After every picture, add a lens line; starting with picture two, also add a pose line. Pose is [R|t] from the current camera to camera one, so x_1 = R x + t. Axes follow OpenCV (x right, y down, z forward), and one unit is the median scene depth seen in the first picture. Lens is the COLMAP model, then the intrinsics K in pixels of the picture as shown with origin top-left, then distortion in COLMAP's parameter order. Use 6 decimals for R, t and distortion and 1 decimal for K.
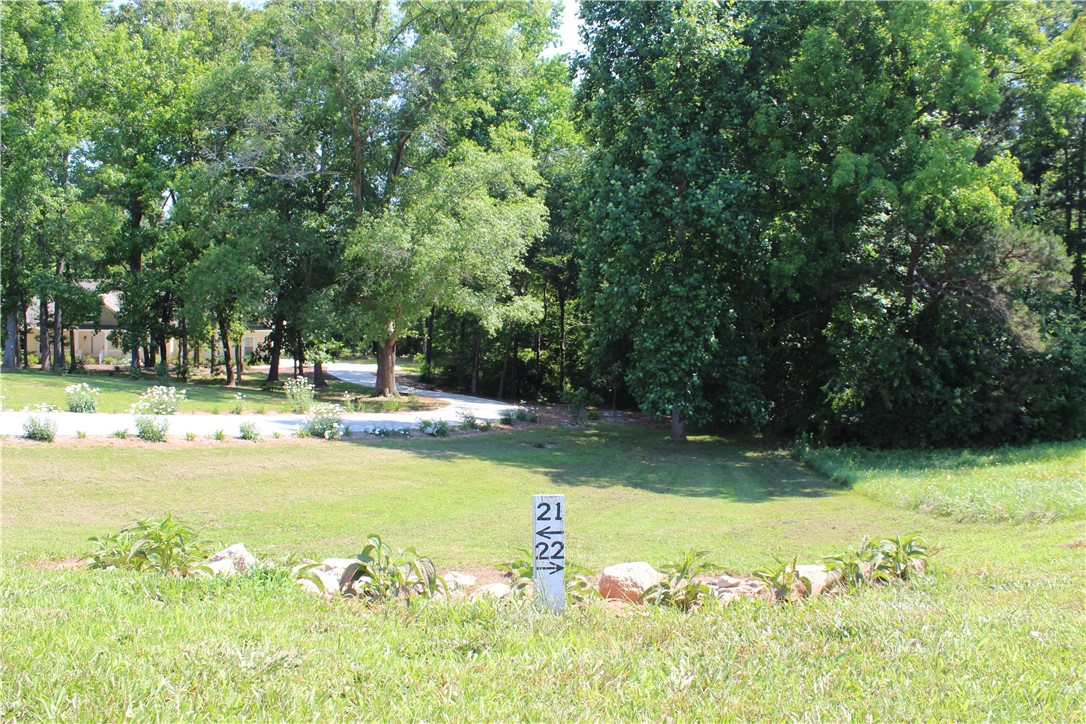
lens RADIAL K [[893.8, 0, 546.0], [0, 893.8, 359.4], [0, 0, 1]] dist [-0.147227, 0.106266]
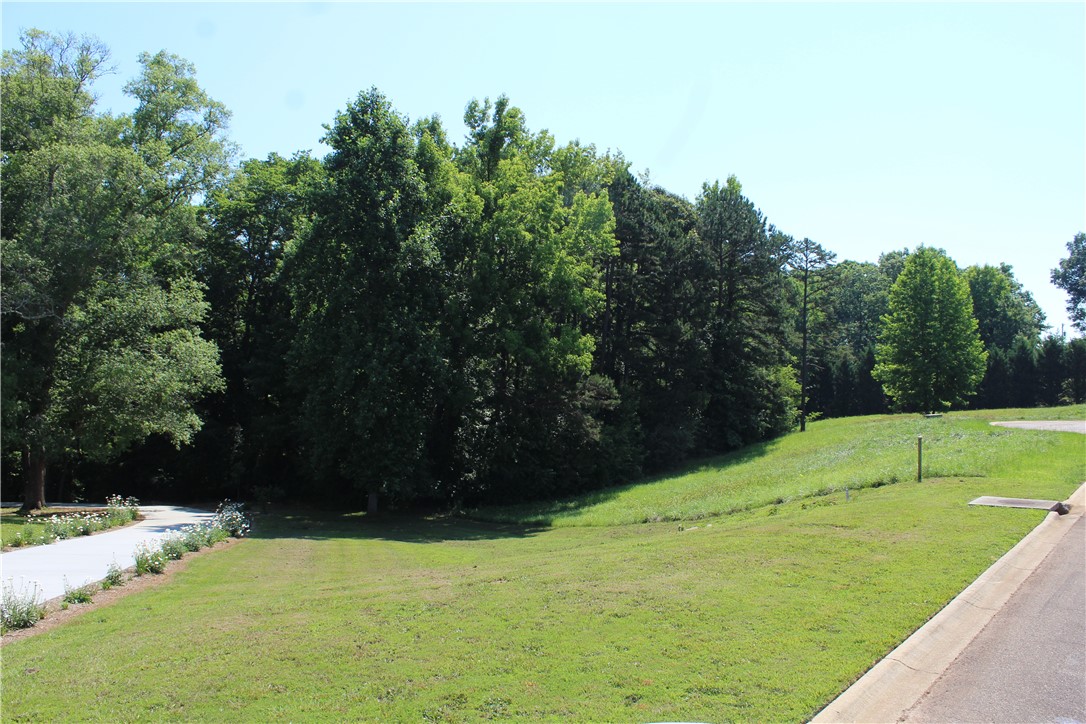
lens RADIAL K [[893.8, 0, 546.7], [0, 893.8, 360.5], [0, 0, 1]] dist [-0.147227, 0.106266]
pose [[0.748243, -0.004842, 0.663407, -0.643242], [0.060597, 0.996292, -0.061075, -0.058515], [-0.660652, 0.085899, 0.745762, -0.293704]]
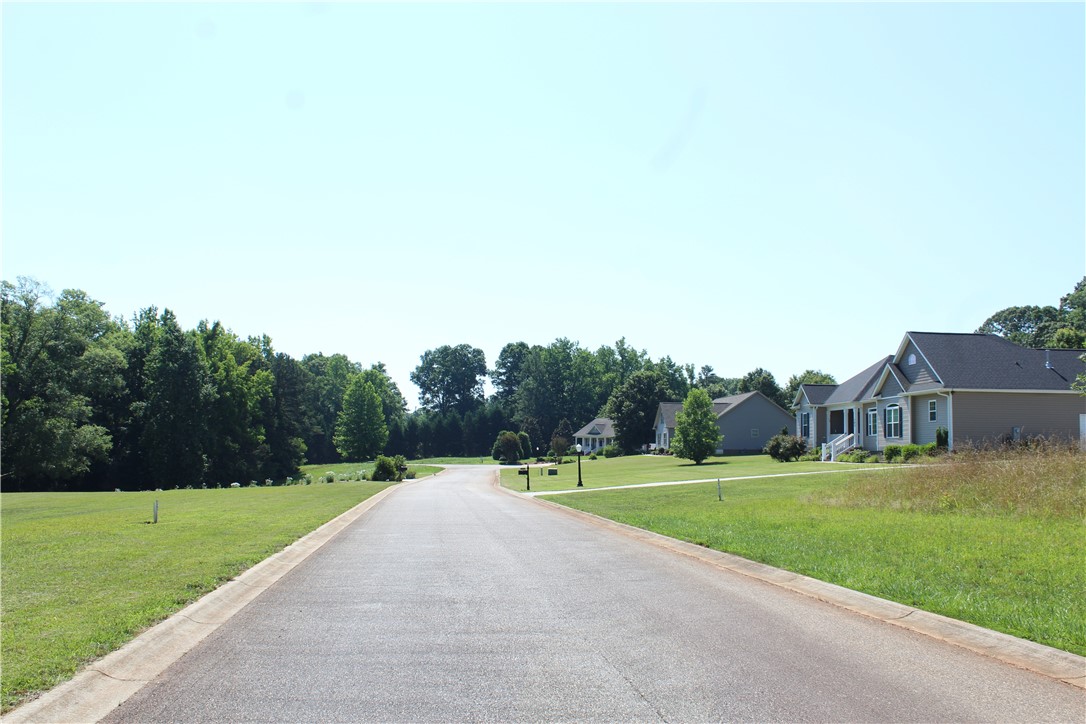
lens RADIAL K [[872.2, 0, 533.5], [0, 872.2, 364.8], [0, 0, 1]] dist [-0.017670, -0.000364]
pose [[0.158269, 0.068282, 0.985032, -3.165470], [0.062725, 0.994896, -0.079044, -0.091671], [-0.985402, 0.074297, 0.153178, -0.977096]]
